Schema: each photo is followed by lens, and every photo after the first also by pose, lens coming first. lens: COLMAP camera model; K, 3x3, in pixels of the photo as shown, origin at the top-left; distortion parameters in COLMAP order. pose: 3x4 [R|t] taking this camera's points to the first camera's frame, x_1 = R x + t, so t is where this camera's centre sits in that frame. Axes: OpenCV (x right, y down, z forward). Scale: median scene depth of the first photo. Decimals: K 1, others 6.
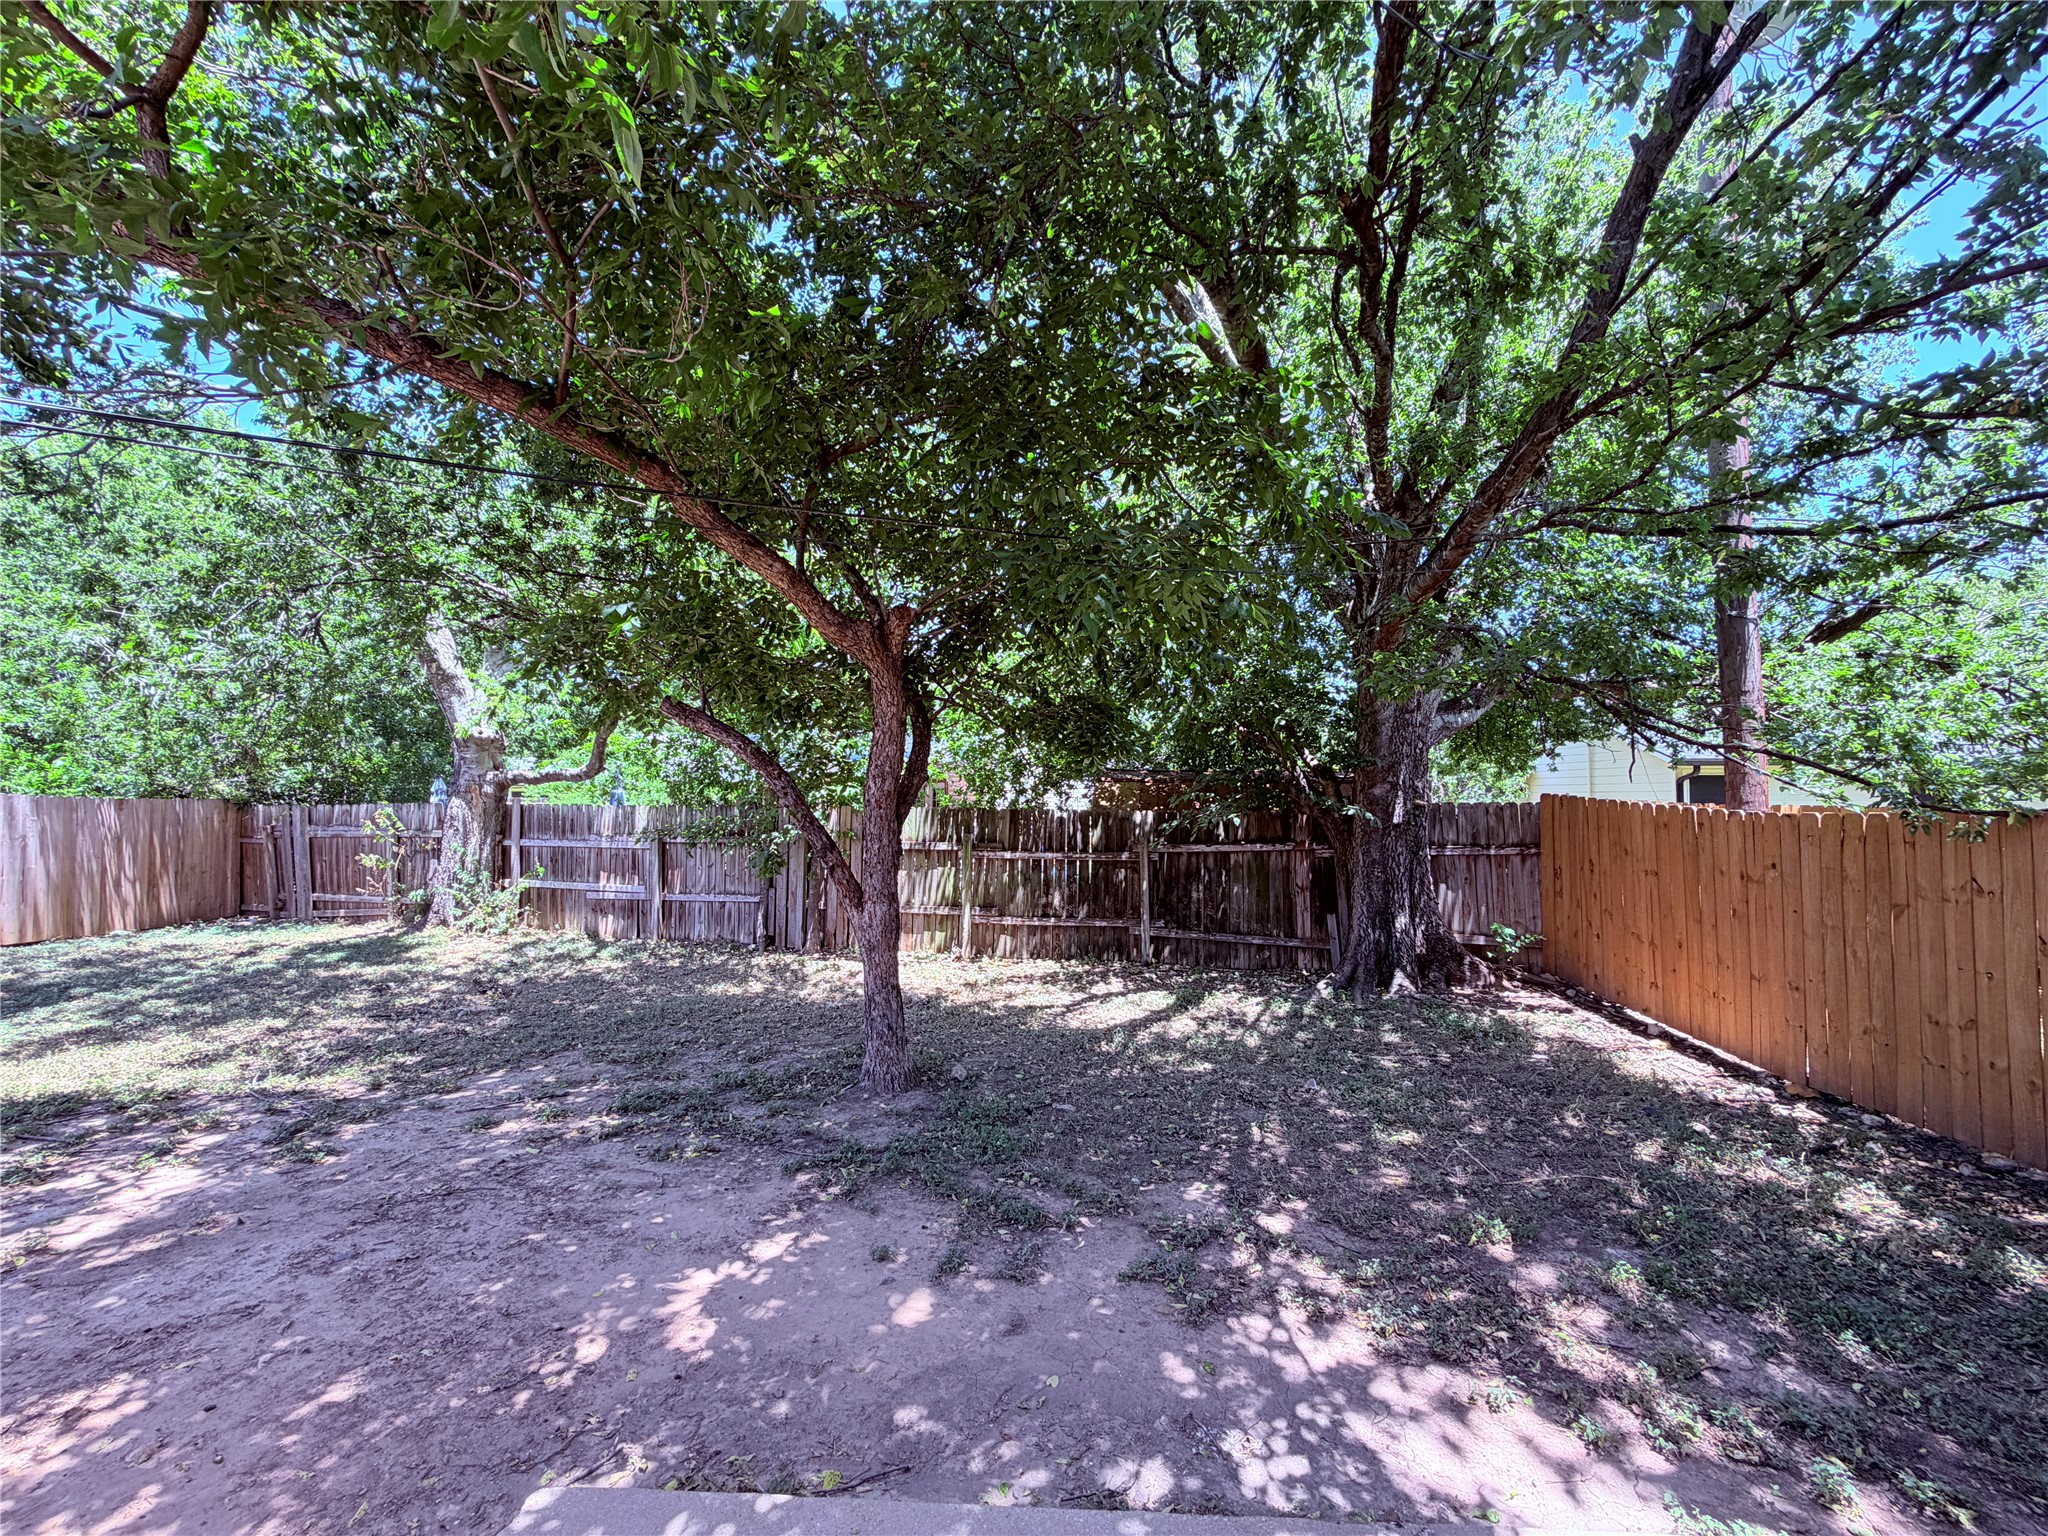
lens RADIAL K [[797.9, 0, 1024.0], [0, 797.9, 768.0], [0, 0, 1]] dist [0.001760, 0.000276]
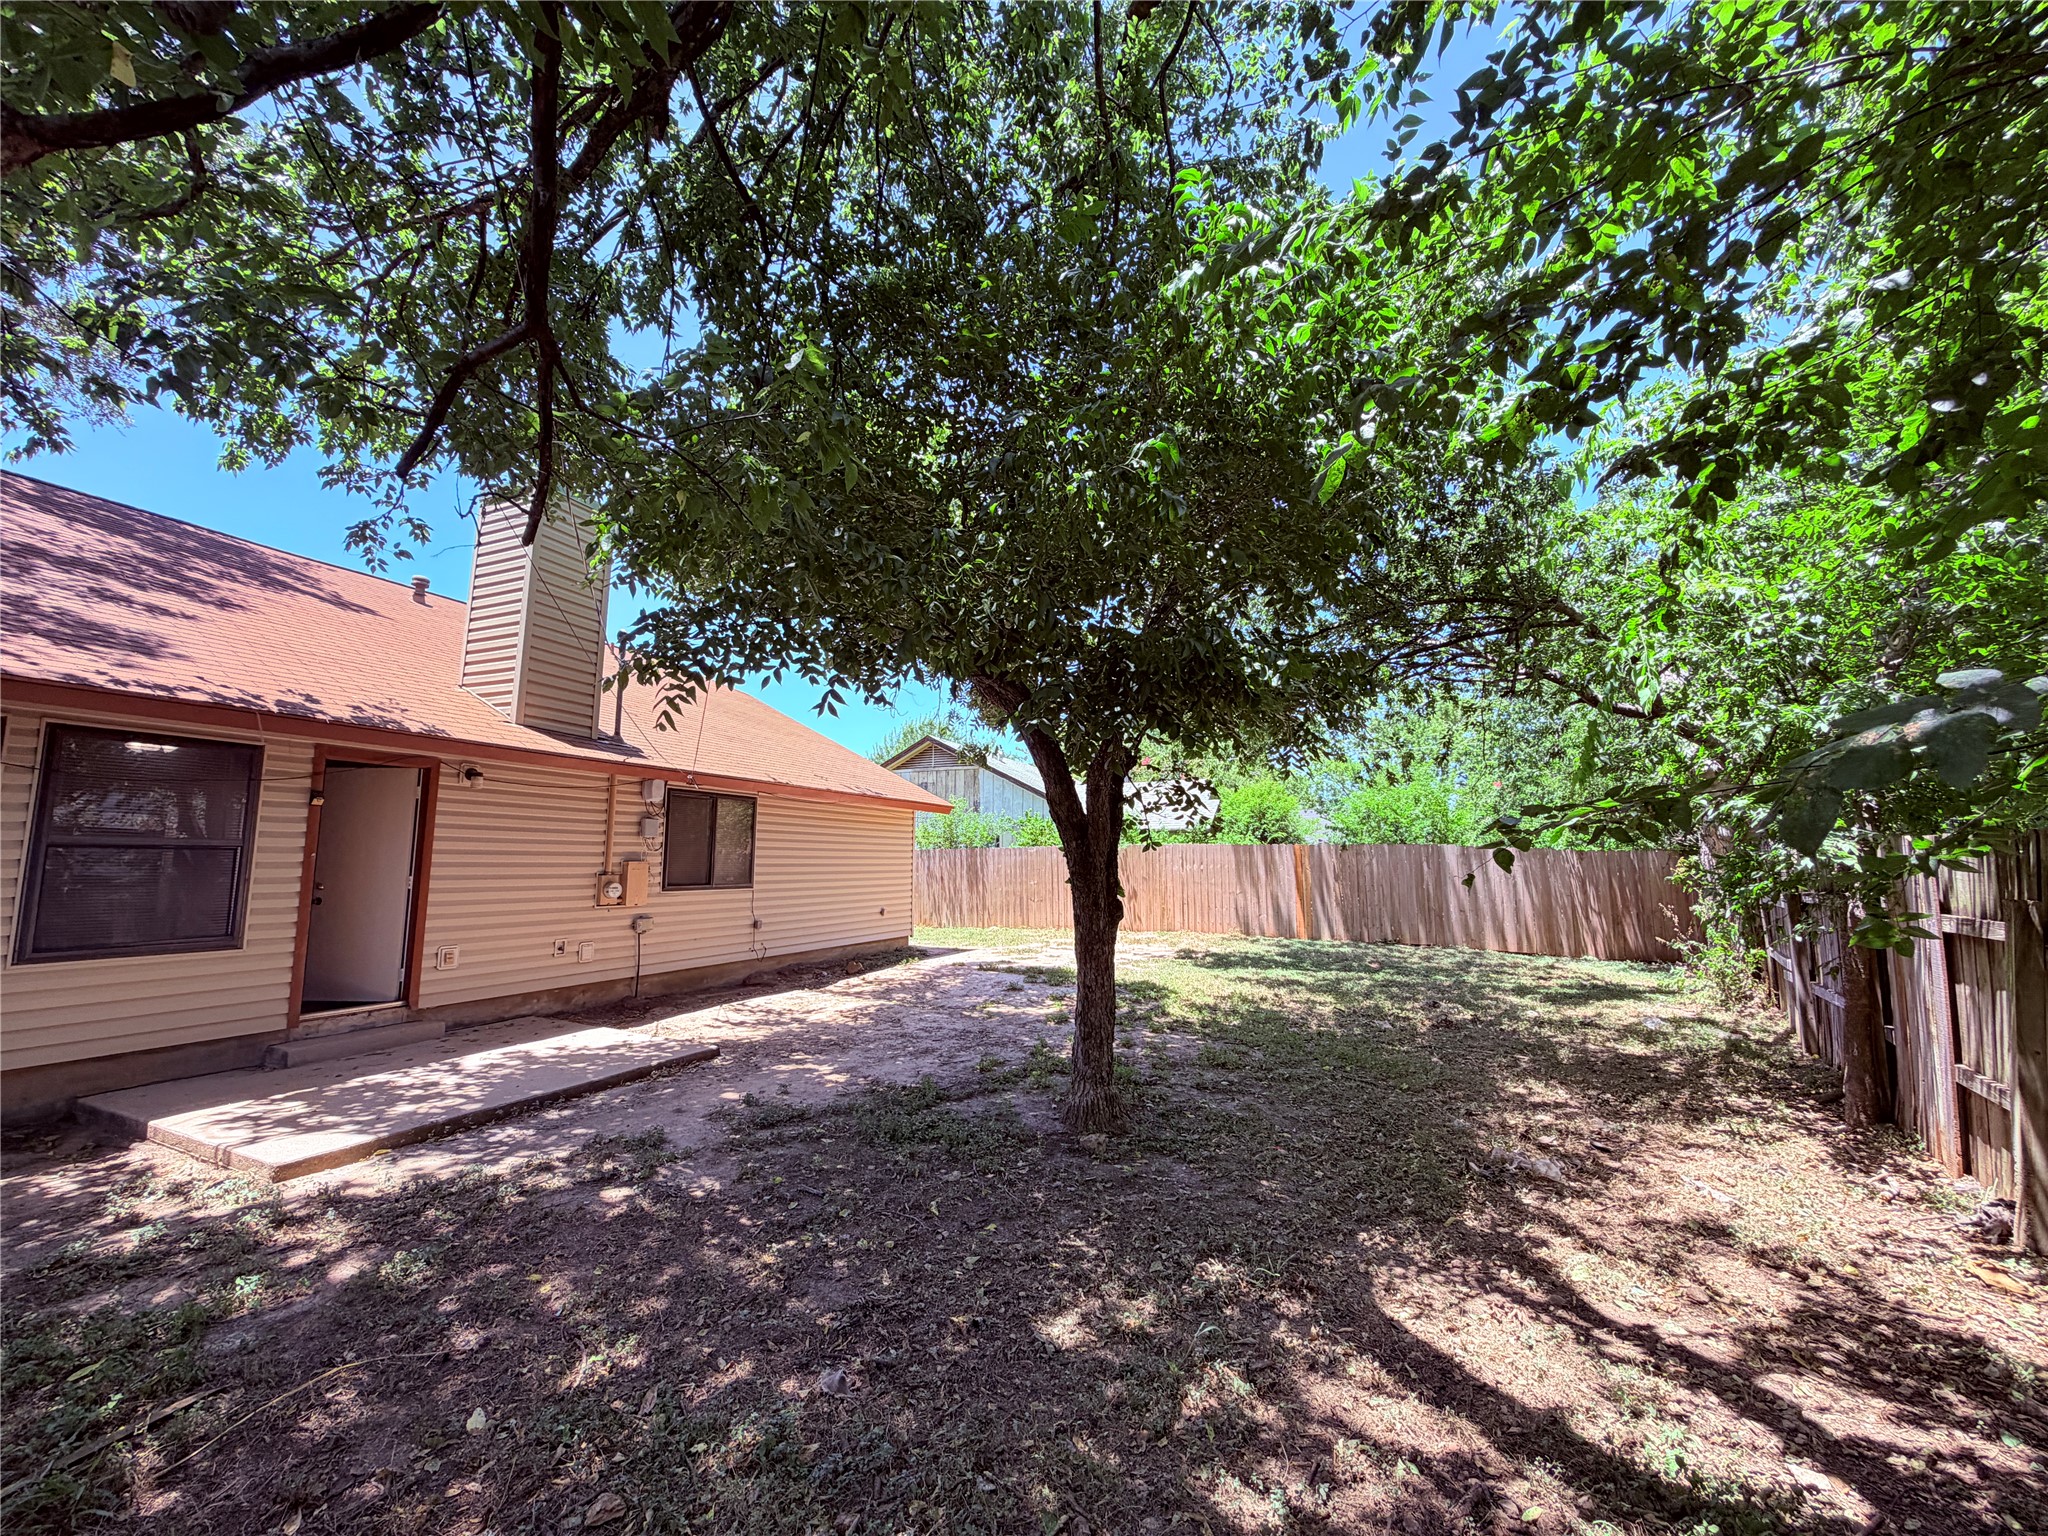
lens RADIAL K [[797.9, 0, 1024.0], [0, 797.9, 768.0], [0, 0, 1]] dist [0.001760, 0.000276]
pose [[-0.337914, -0.110171, -0.934707, 0.618176], [0.029794, 0.991375, -0.127621, 0.076781], [0.940705, -0.070973, -0.331717, 0.983919]]
